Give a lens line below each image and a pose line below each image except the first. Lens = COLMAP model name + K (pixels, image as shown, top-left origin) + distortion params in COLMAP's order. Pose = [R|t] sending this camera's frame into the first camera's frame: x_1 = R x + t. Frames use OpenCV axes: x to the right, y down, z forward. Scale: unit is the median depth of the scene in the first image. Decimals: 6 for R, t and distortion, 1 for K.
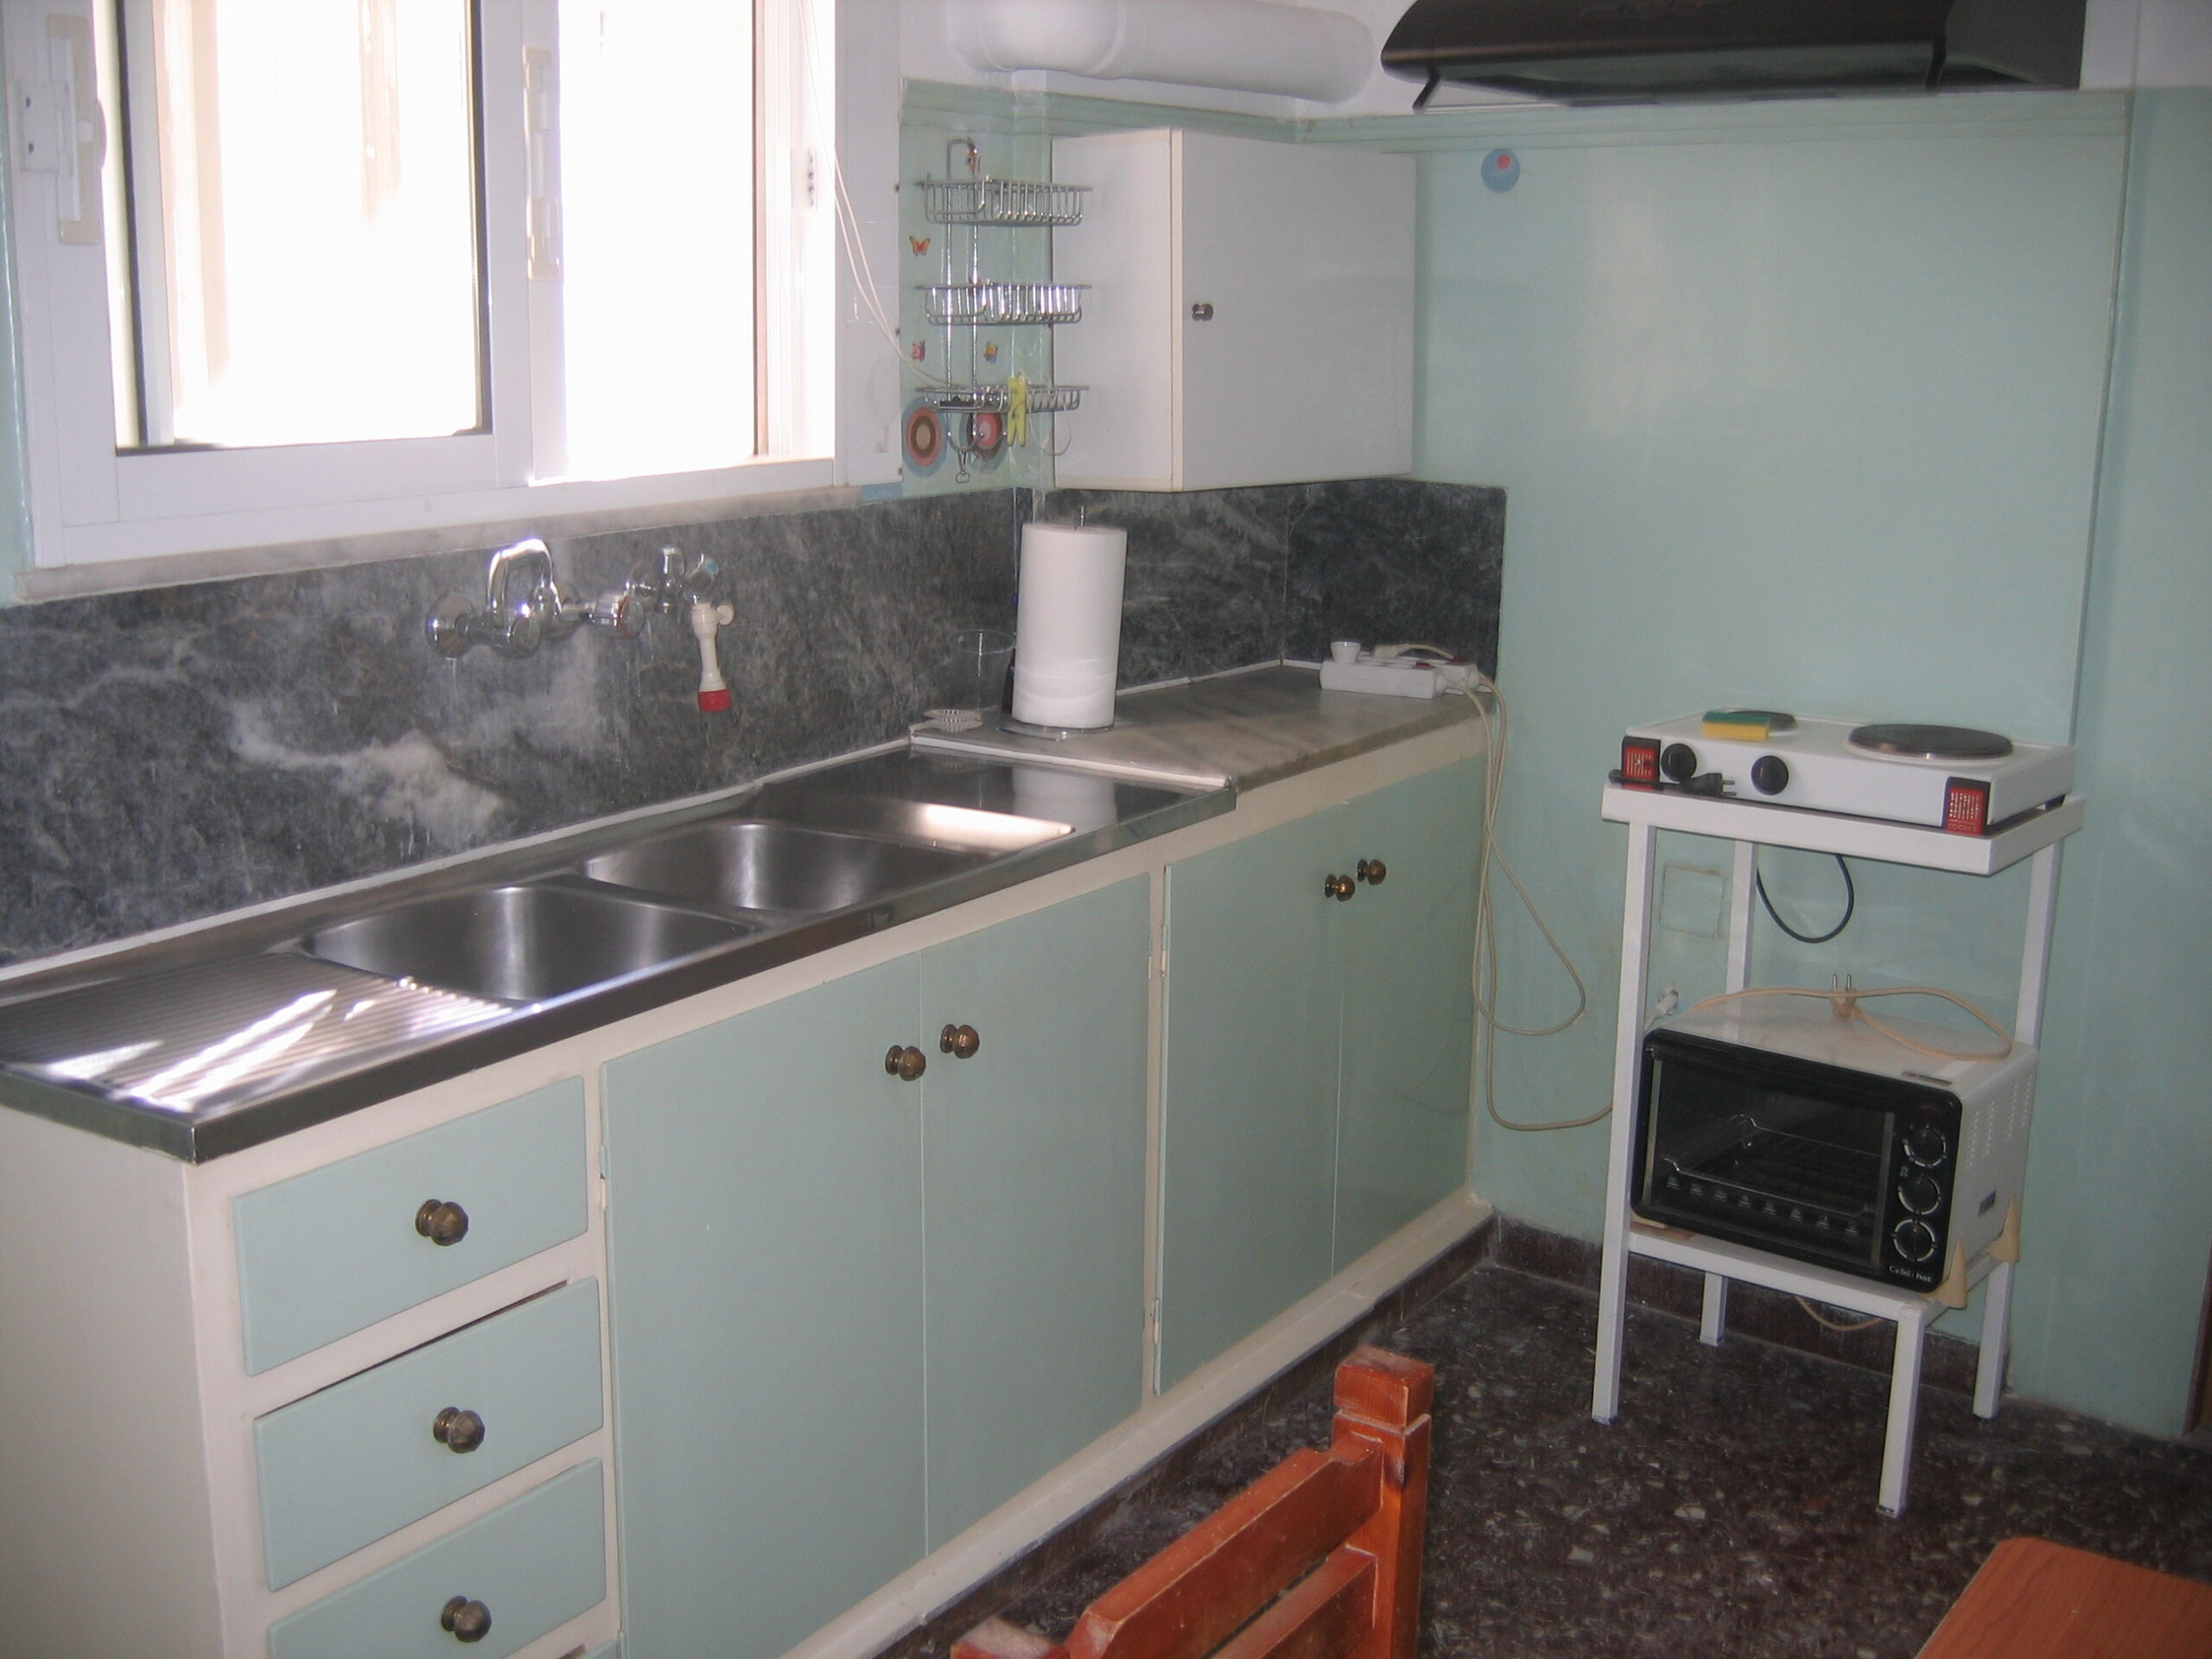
lens RADIAL K [[2453.8, 0, 1106.0], [0, 2453.8, 829.5], [0, 0, 1]] dist [-0.129408, 0.149831]
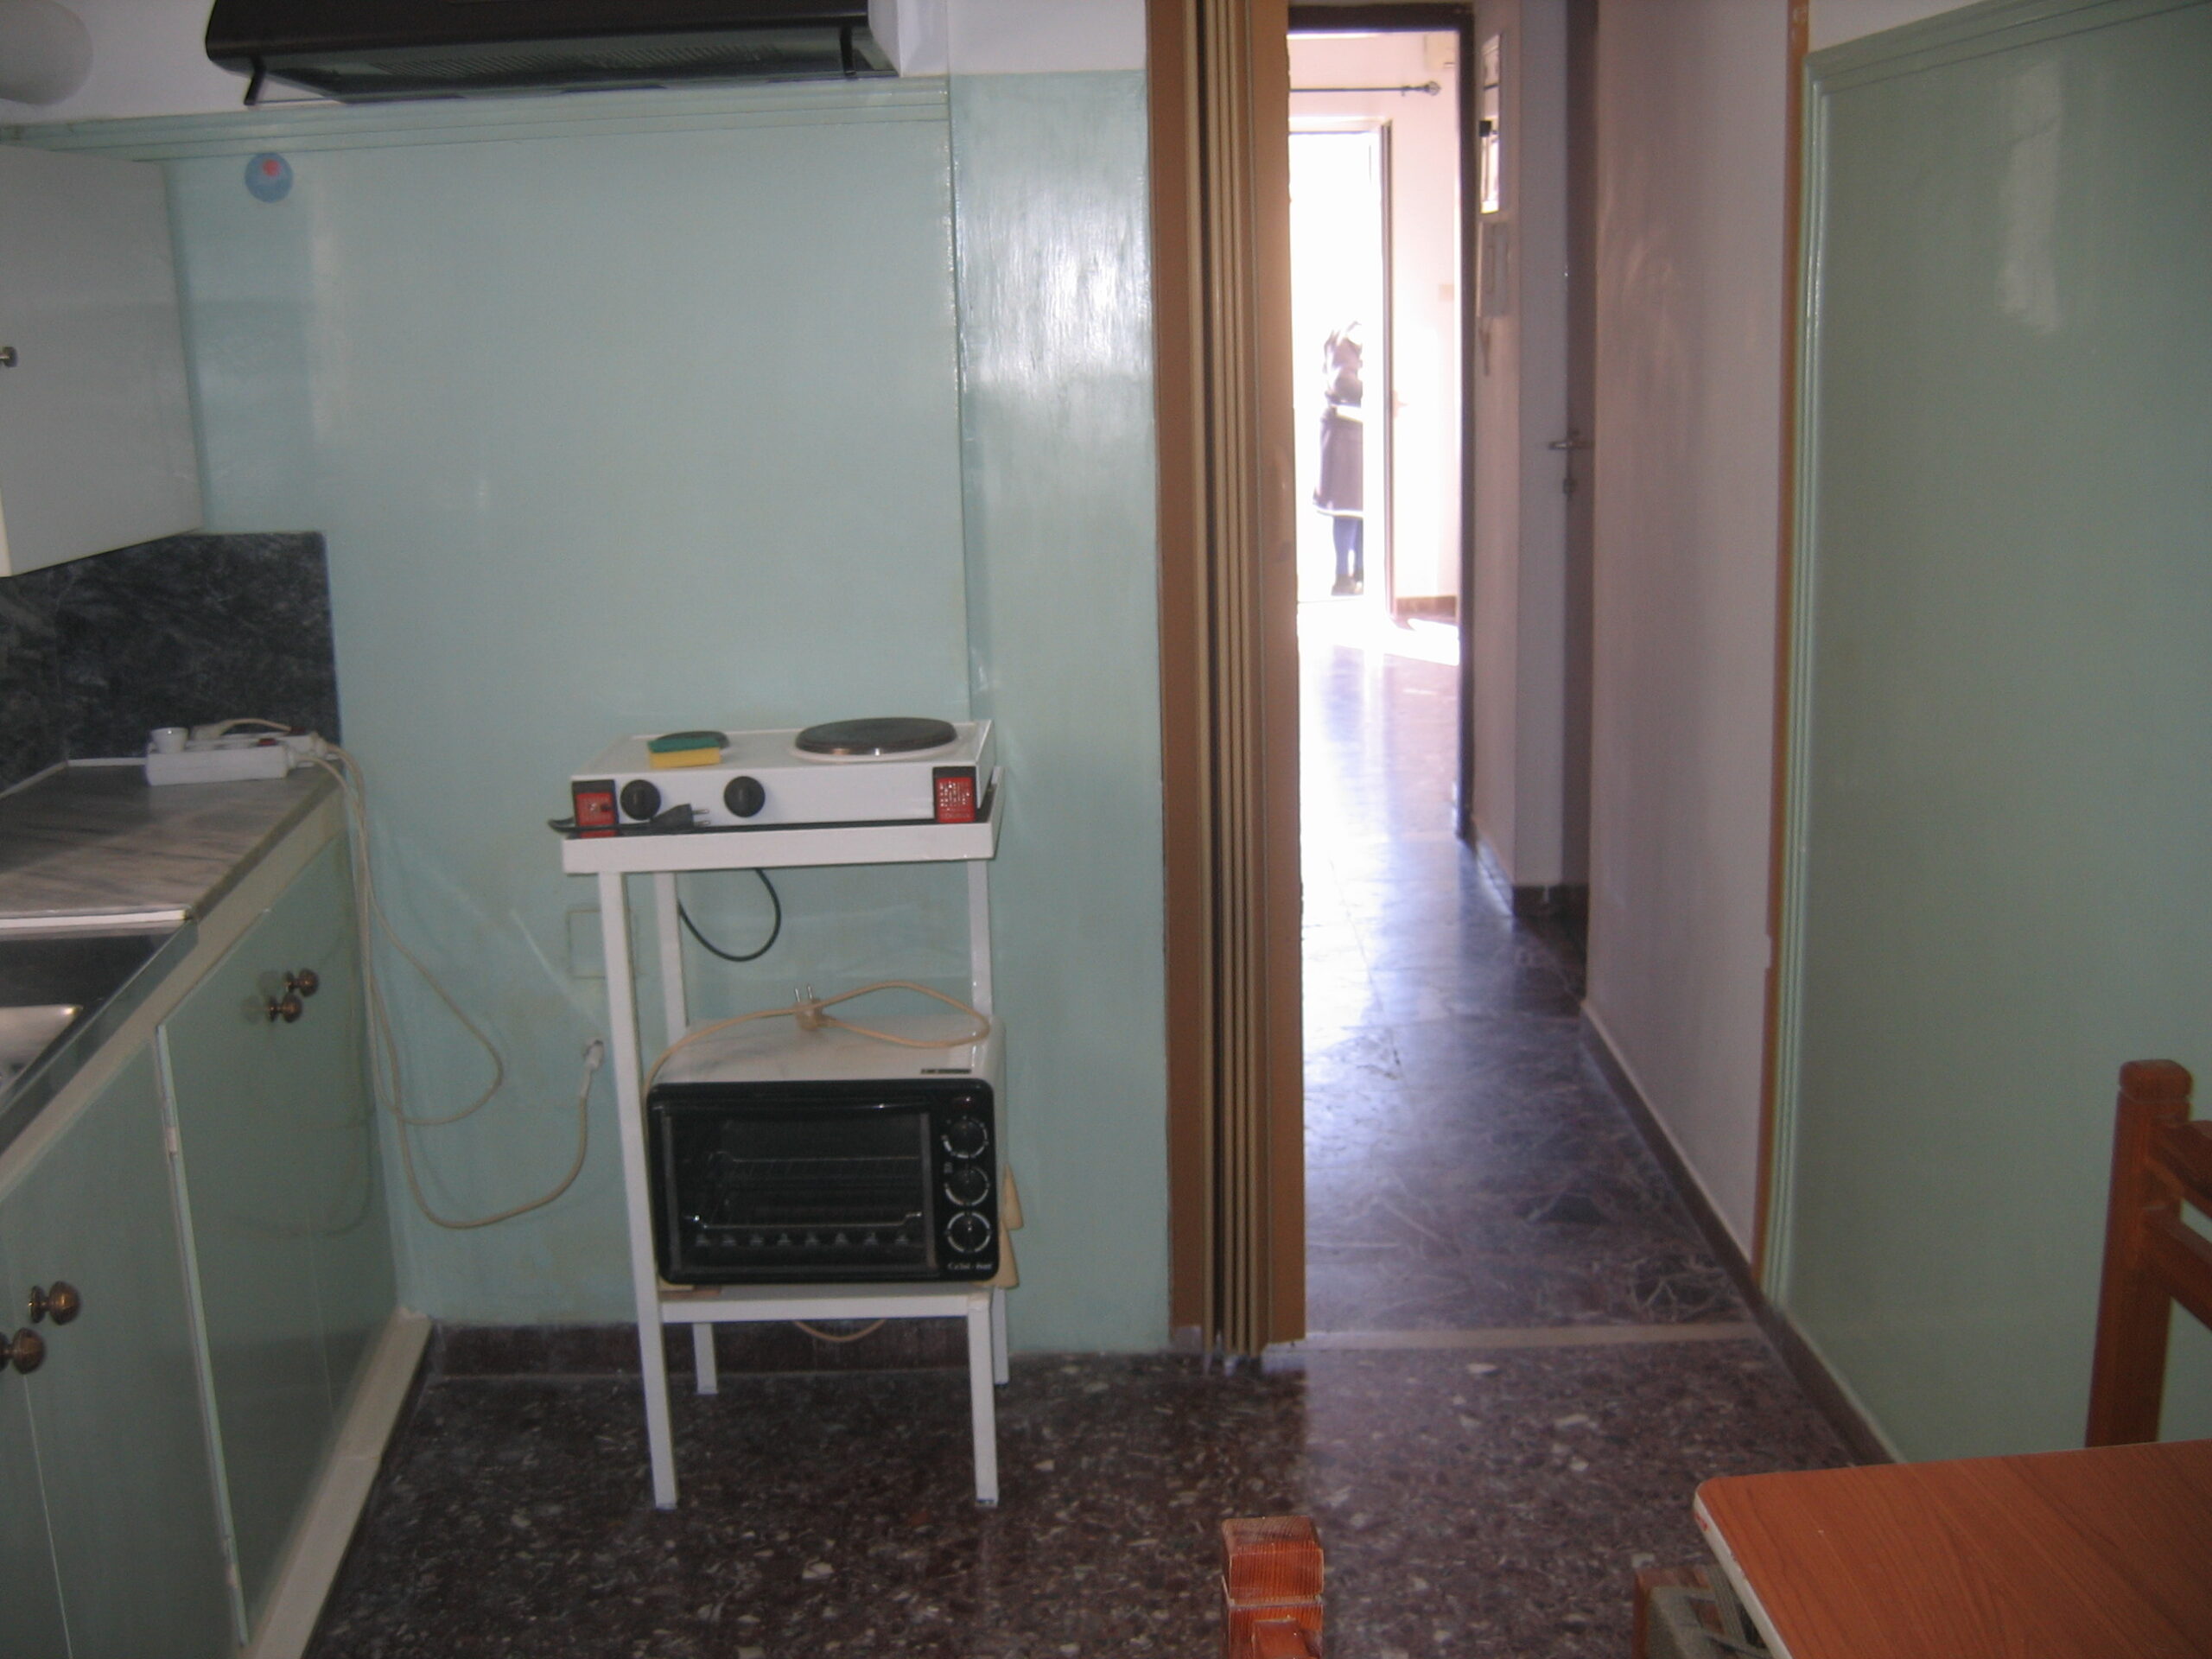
lens RADIAL K [[2427.7, 0, 1106.0], [0, 2427.7, 829.5], [0, 0, 1]] dist [-0.100379, 0.028393]
pose [[0.783715, -0.170917, 0.597142, -0.175618], [0.171684, 0.983548, 0.056191, -0.037013], [-0.596922, 0.058482, 0.800165, 0.148328]]
